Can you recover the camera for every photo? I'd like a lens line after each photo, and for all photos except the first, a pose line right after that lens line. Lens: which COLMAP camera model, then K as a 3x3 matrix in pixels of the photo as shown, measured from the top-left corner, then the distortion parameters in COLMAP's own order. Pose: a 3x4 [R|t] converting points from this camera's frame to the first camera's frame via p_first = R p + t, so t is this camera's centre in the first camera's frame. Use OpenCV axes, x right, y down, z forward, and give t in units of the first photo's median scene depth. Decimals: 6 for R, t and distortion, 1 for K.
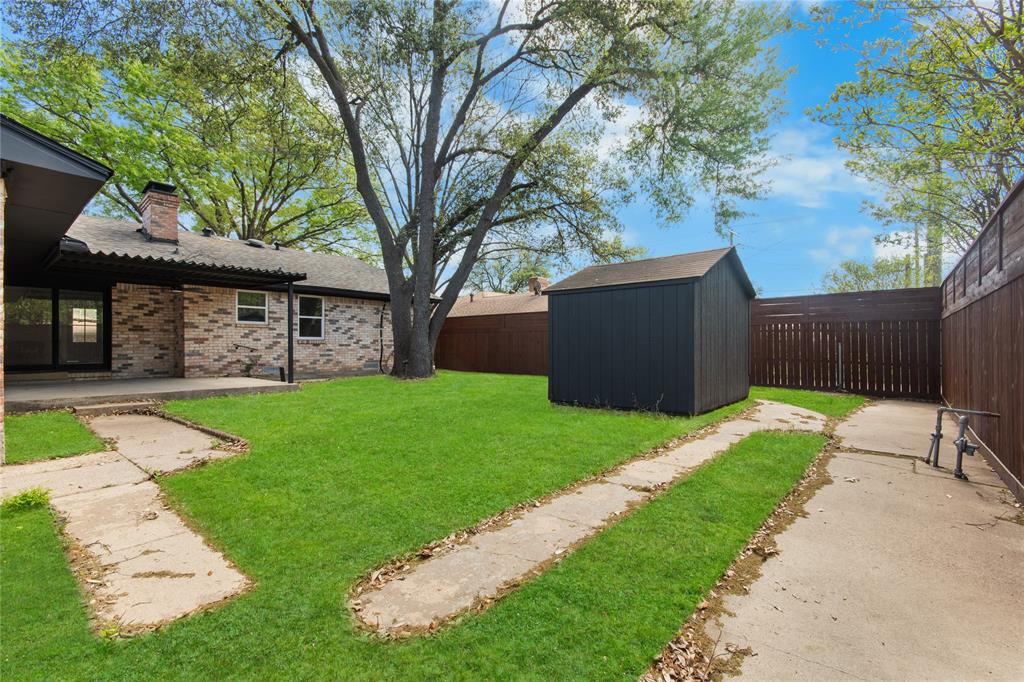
lens RADIAL K [[455.8, 0, 509.0], [0, 455.8, 341.2], [0, 0, 1]] dist [0.002638, -0.000763]
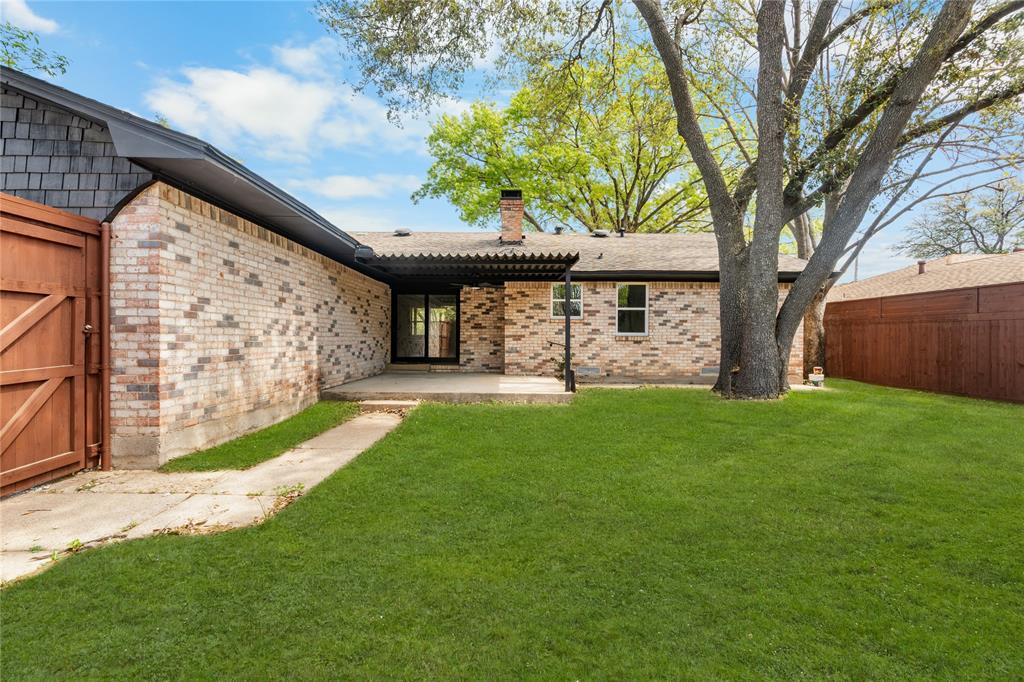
lens RADIAL K [[455.8, 0, 515.0], [0, 455.8, 334.3], [0, 0, 1]] dist [0.002638, -0.000763]
pose [[0.655810, -0.002310, -0.754922, 0.058835], [0.003209, 0.999995, -0.000272, -0.007580], [0.754919, -0.002244, 0.655814, 0.341627]]
